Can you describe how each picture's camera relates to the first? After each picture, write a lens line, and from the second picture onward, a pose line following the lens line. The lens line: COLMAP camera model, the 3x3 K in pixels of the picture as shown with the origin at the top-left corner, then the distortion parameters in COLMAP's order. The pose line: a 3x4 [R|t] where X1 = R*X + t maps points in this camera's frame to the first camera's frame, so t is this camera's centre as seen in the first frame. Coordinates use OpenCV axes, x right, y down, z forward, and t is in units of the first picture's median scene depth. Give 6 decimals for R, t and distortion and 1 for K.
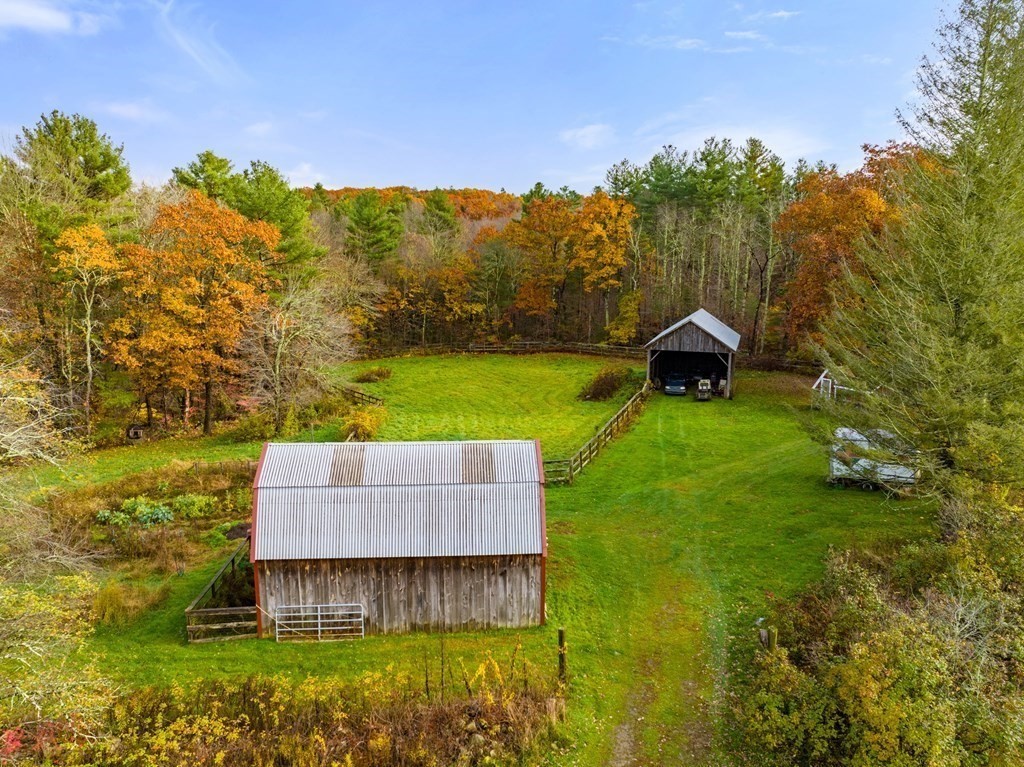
lens RADIAL K [[712.9, 0, 513.3], [0, 712.9, 386.1], [0, 0, 1]] dist [-0.002392, -0.002225]
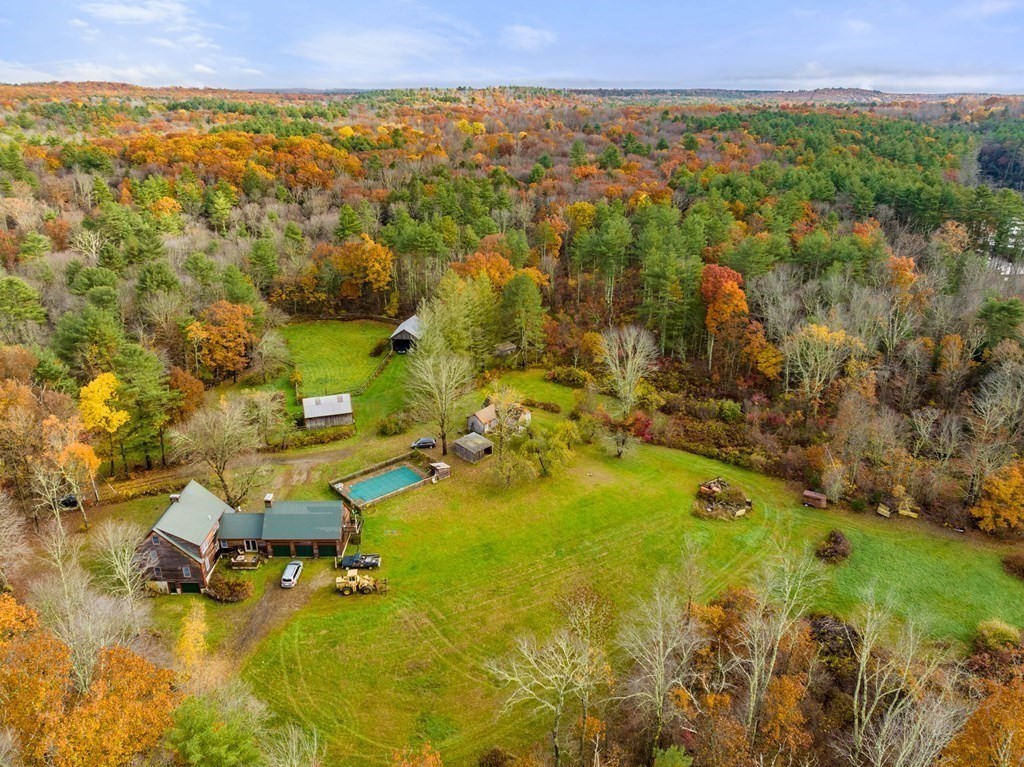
lens RADIAL K [[712.9, 0, 509.7], [0, 712.9, 383.3], [0, 0, 1]] dist [-0.002392, -0.002225]
pose [[0.973609, -0.095857, 0.207114, 0.028117], [0.052580, 0.977316, 0.205154, -0.294817], [-0.222082, -0.188850, 0.956564, -1.262008]]
